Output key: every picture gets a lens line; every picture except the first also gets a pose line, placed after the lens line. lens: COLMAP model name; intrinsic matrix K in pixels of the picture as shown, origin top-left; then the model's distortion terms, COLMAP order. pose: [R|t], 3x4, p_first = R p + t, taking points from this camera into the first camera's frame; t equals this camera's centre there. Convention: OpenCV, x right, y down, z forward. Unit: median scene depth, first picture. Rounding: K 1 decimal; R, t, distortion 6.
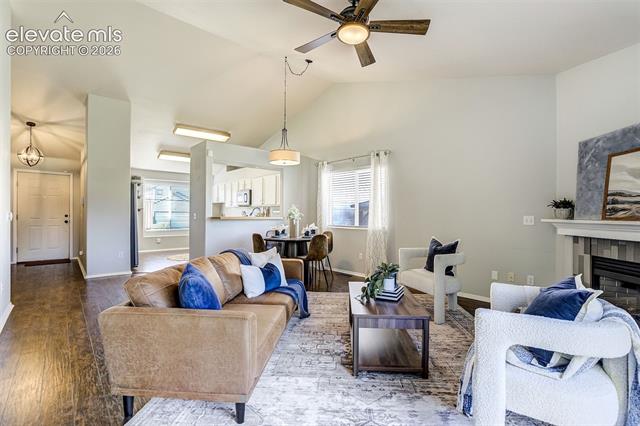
lens RADIAL K [[299.1, 0, 322.5], [0, 299.1, 217.0], [0, 0, 1]] dist [-0.002147, 0.000409]
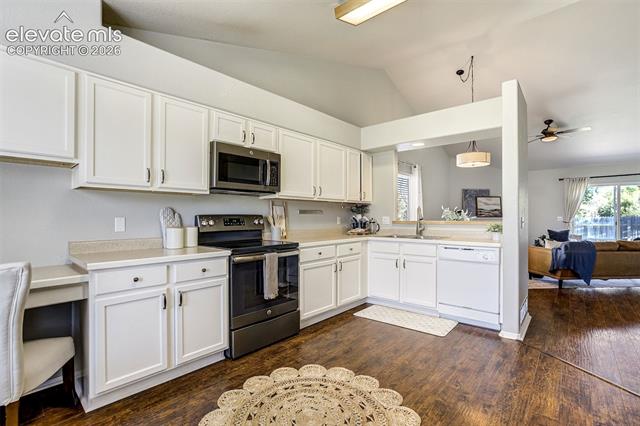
lens RADIAL K [[293.2, 0, 340.1], [0, 293.2, 213.4], [0, 0, 1]] dist [0.014531, 0.000213]
pose [[-0.190965, 0.005616, 0.981581, -1.599435], [0.003274, 0.999982, -0.005084, -0.018691], [-0.981591, 0.002242, -0.190980, 2.696968]]
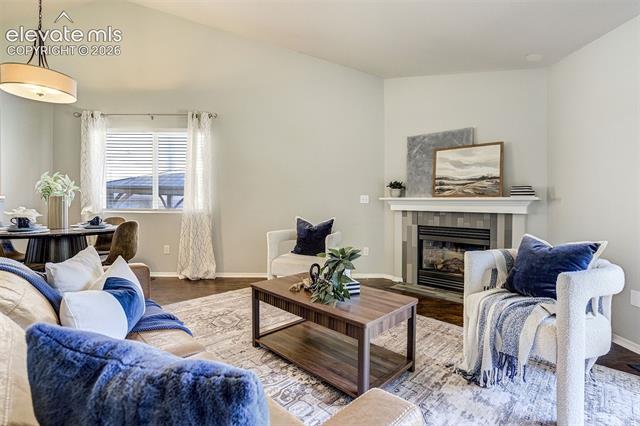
lens RADIAL K [[302.1, 0, 320.3], [0, 302.1, 200.0], [0, 0, 1]] dist [-0.032358, -0.000082]
pose [[0.647720, 0.004286, 0.761867, -0.375681], [-0.000017, 0.999984, -0.005611, 0.027162], [-0.761879, 0.003622, 0.647710, 0.467013]]
